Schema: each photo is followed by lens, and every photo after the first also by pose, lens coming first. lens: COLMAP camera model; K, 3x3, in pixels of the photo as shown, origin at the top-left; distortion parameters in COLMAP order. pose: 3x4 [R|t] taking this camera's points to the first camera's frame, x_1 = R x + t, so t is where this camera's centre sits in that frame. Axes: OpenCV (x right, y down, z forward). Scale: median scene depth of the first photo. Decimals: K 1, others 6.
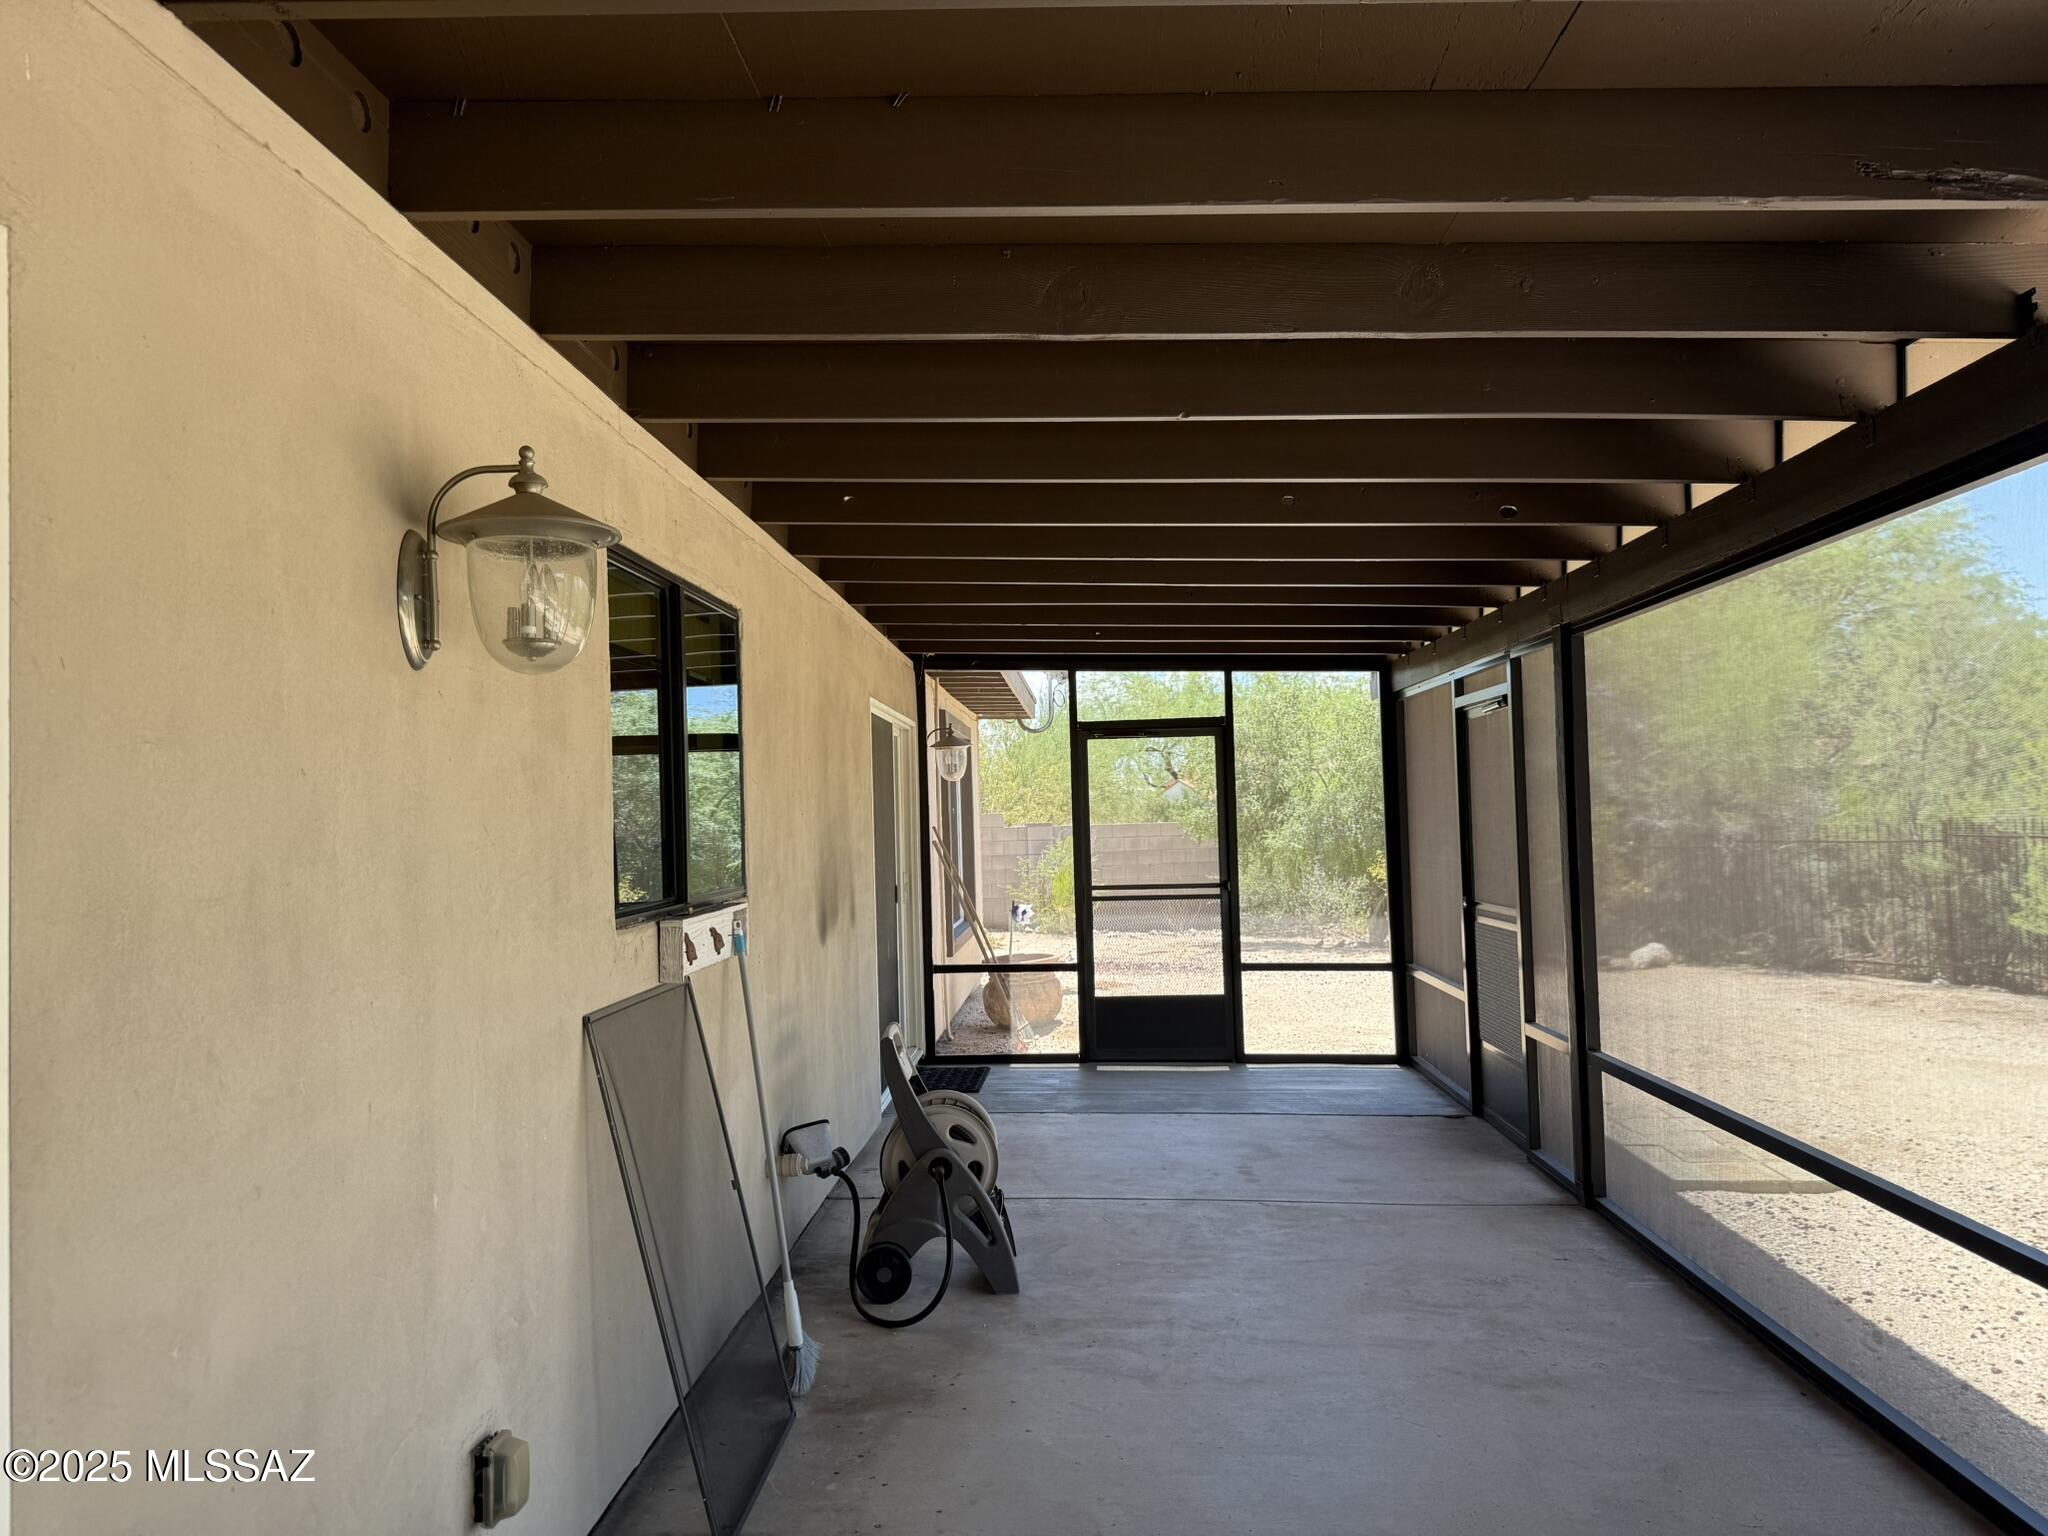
lens RADIAL K [[1437.6, 0, 1023.2], [0, 1437.6, 772.6], [0, 0, 1]] dist [0.047229, -0.067052]
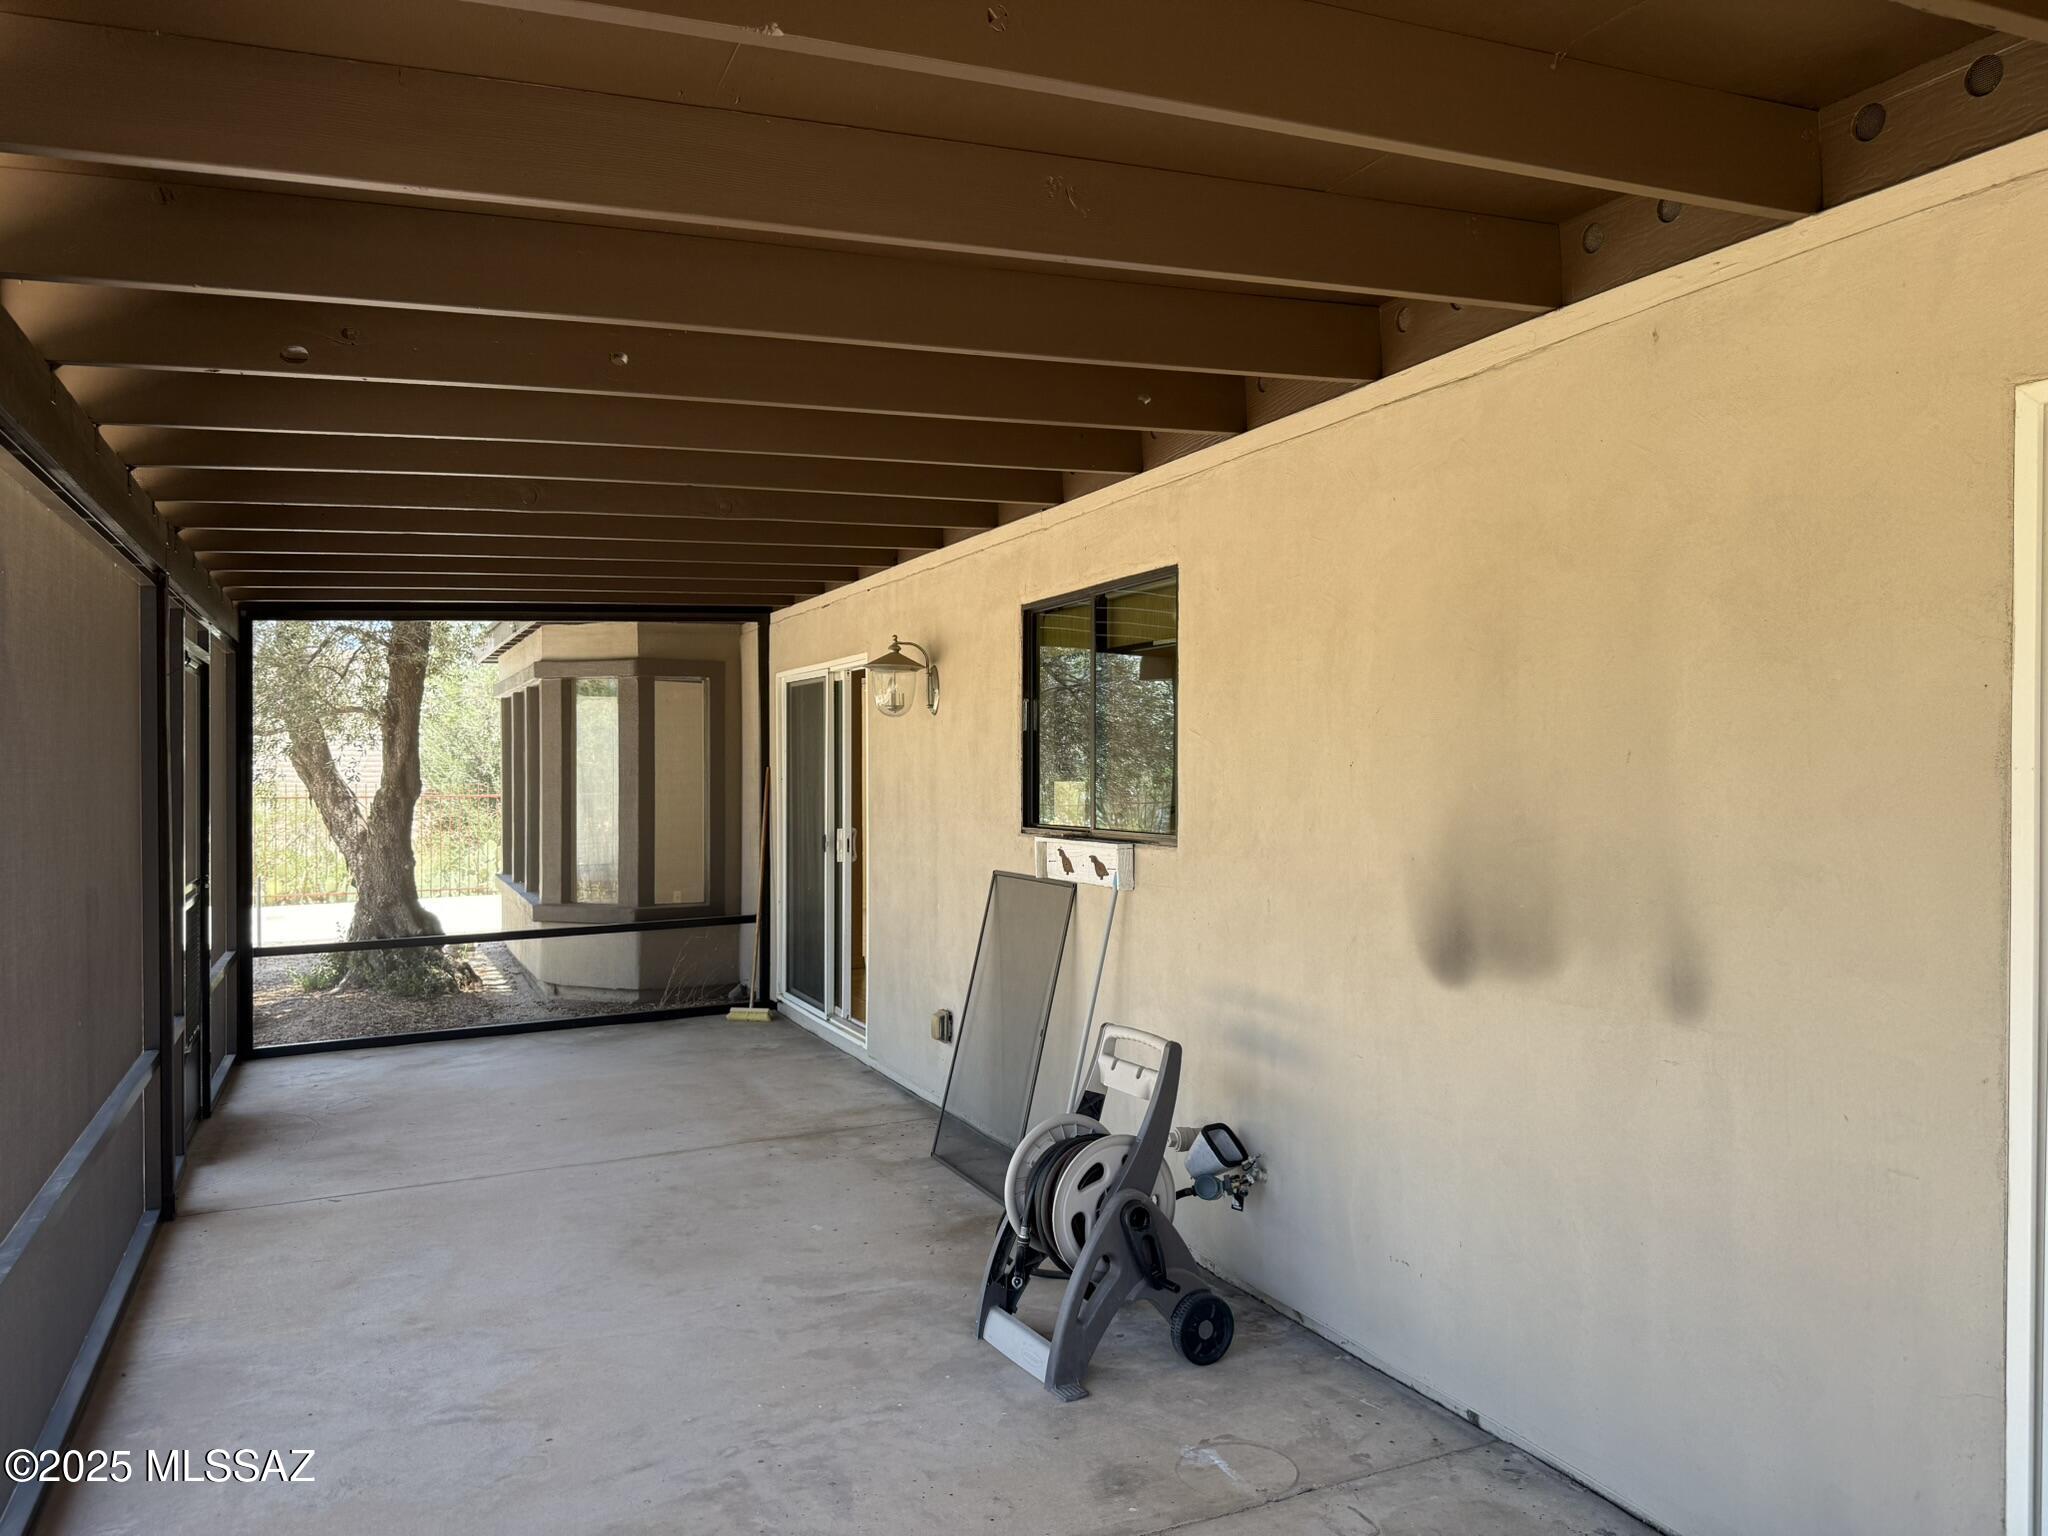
lens RADIAL K [[1437.6, 0, 1027.3], [0, 1437.6, 767.6], [0, 0, 1]] dist [0.047229, -0.067052]
pose [[-0.886385, 0.027059, -0.462158, 0.414374], [0.038764, 0.999123, -0.015850, 0.047386], [0.461324, -0.031964, -0.886656, 2.078357]]
